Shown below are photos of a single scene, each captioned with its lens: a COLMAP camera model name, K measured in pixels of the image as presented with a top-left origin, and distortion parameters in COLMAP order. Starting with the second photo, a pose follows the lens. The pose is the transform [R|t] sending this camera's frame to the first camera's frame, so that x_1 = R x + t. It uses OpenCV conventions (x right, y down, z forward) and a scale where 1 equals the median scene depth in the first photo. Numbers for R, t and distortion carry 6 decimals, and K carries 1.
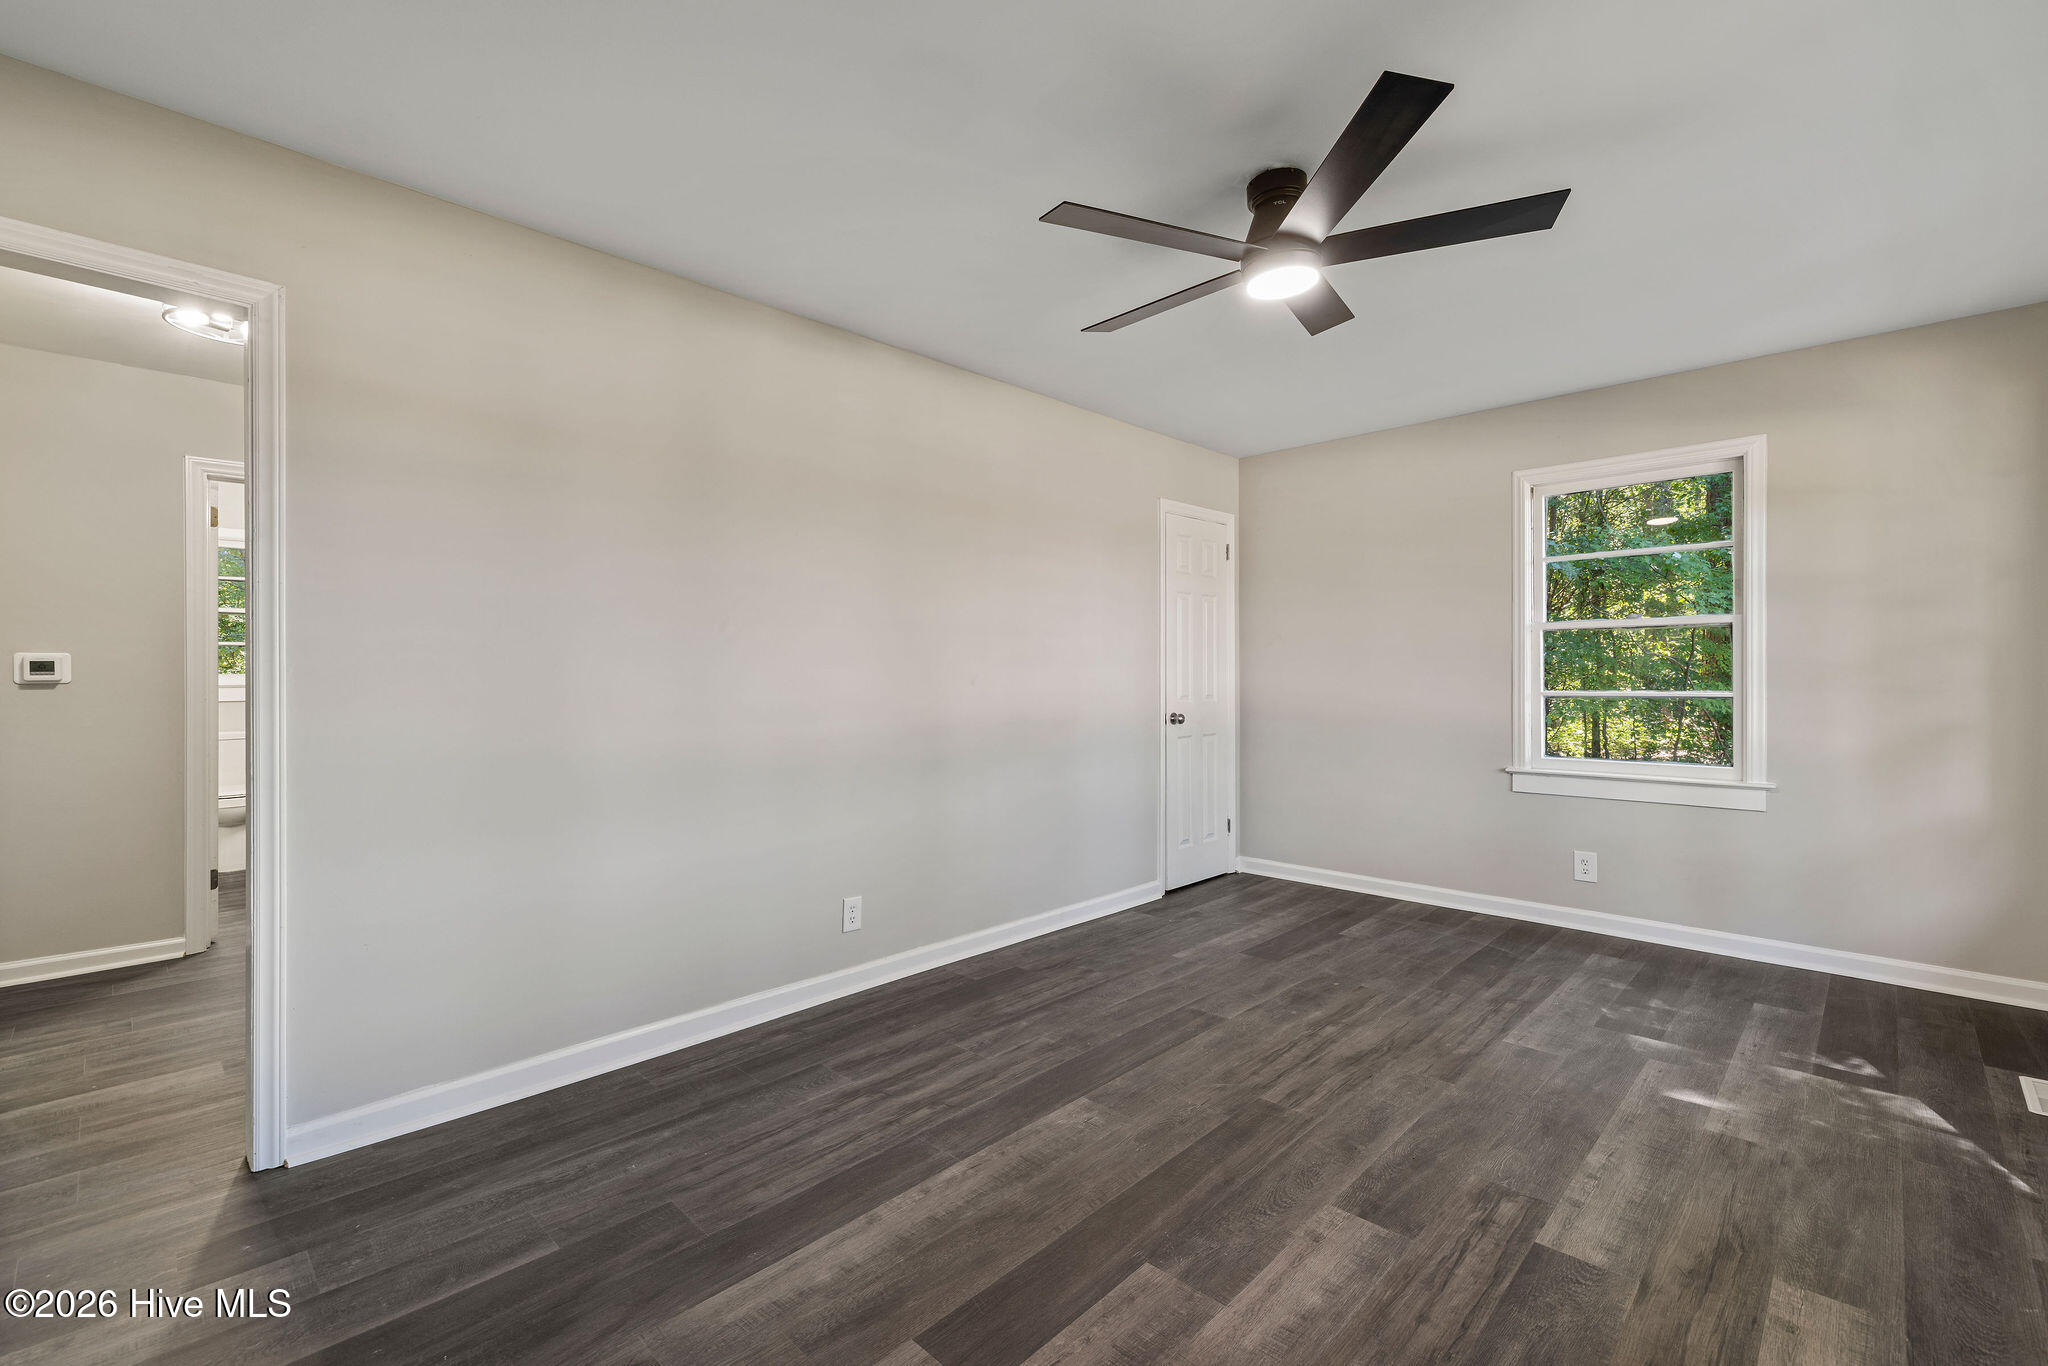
lens RADIAL K [[883.8, 0, 1024.0], [0, 883.8, 683.0], [0, 0, 1]] dist [0.007834, 0.000222]
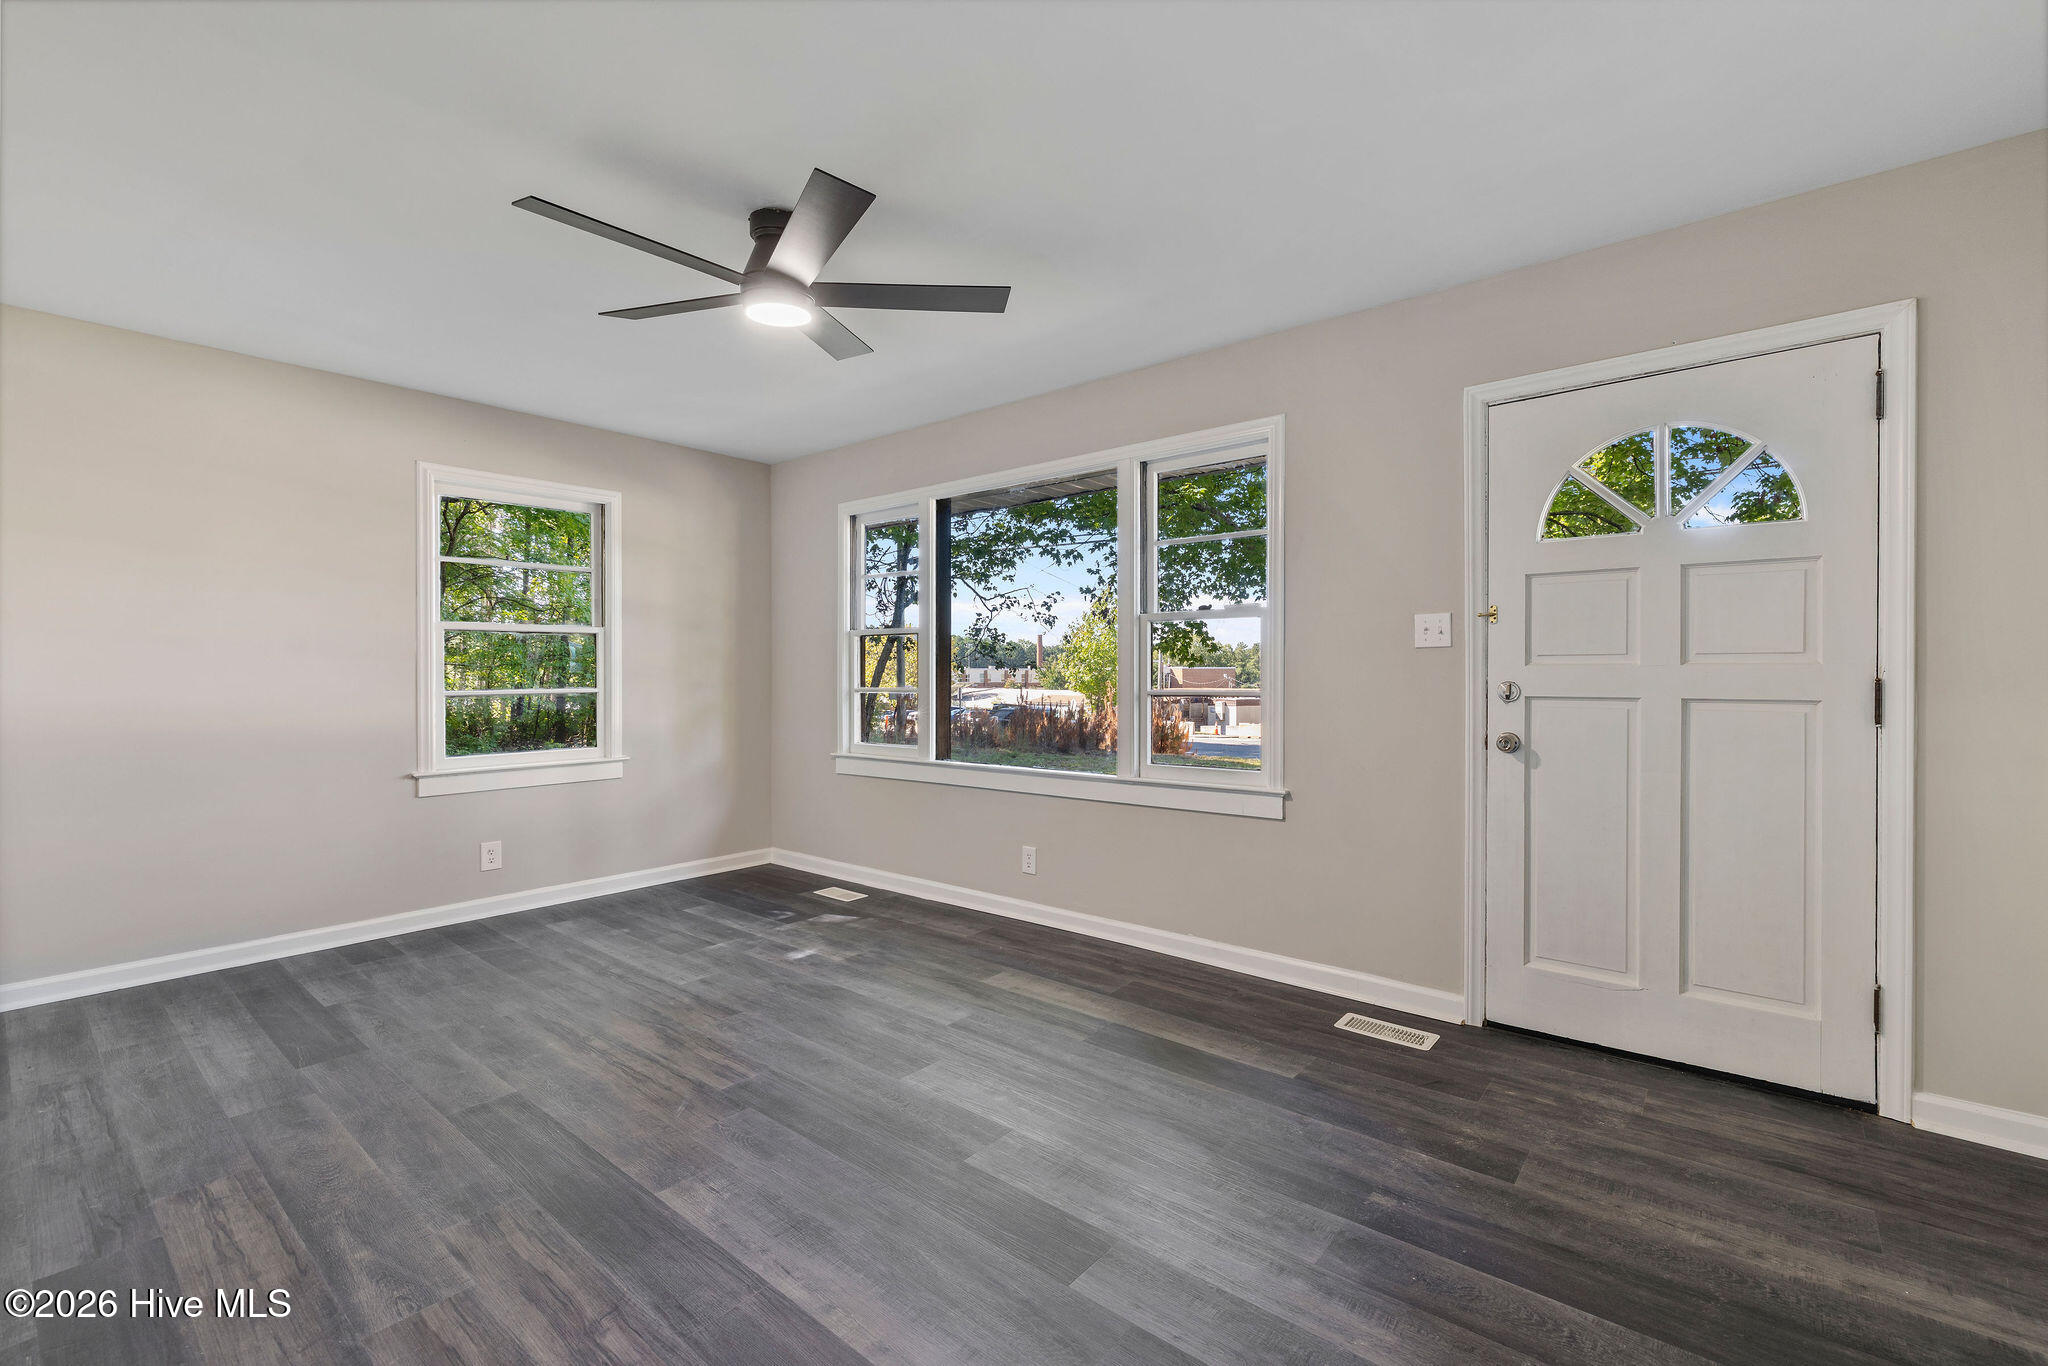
lens RADIAL K [[887.2, 0, 1024.0], [0, 887.2, 683.0], [0, 0, 1]] dist [-0.000845, -0.000128]
pose [[-0.071756, -0.007795, 0.997392, -0.627384], [0.013189, 0.999875, 0.008764, 0.000108], [-0.997335, 0.013783, -0.071644, 0.593419]]
